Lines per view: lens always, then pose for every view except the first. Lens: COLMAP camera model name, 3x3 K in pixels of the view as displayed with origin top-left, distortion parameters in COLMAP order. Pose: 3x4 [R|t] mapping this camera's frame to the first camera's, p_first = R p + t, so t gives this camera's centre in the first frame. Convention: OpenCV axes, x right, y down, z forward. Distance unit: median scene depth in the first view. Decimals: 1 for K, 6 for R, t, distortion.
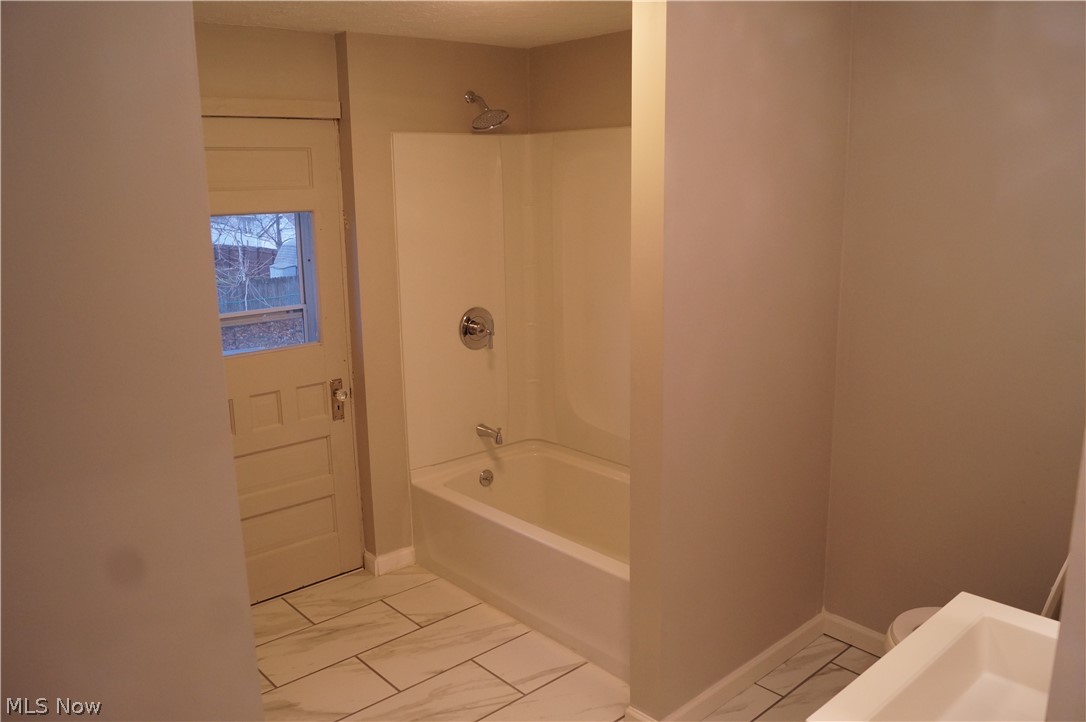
lens RADIAL K [[859.4, 0, 545.7], [0, 859.4, 360.3], [0, 0, 1]] dist [-0.077643, 0.011504]
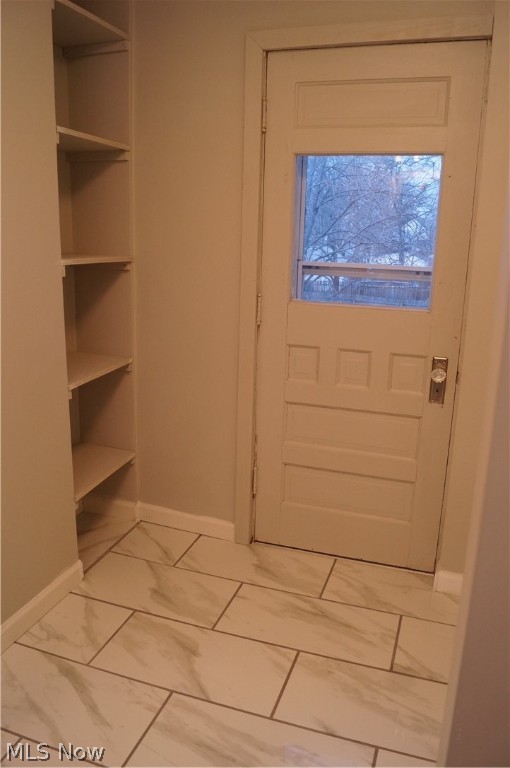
lens RADIAL K [[607.7, 0, 253.5], [0, 607.7, 380.7], [0, 0, 1]] dist [-0.077643, 0.011504]
pose [[0.487417, 0.241490, -0.839111, 0.189911], [-0.214812, 0.964623, 0.152834, -0.007366], [0.846334, 0.105757, 0.522048, 0.554007]]
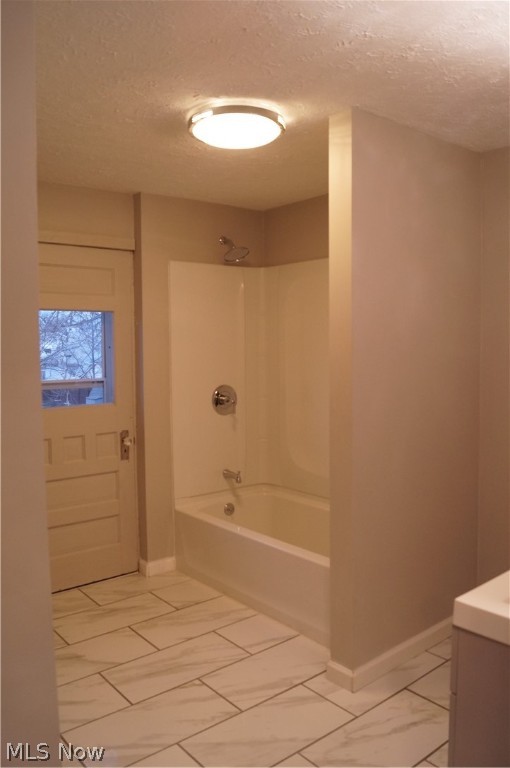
lens RADIAL K [[607.7, 0, 254.7], [0, 607.7, 379.6], [0, 0, 1]] dist [-0.077643, 0.011504]
pose [[0.999095, 0.009361, -0.041493, 0.012074], [-0.015455, 0.988703, -0.149091, 0.089591], [0.039629, 0.149598, 0.987952, 0.004750]]
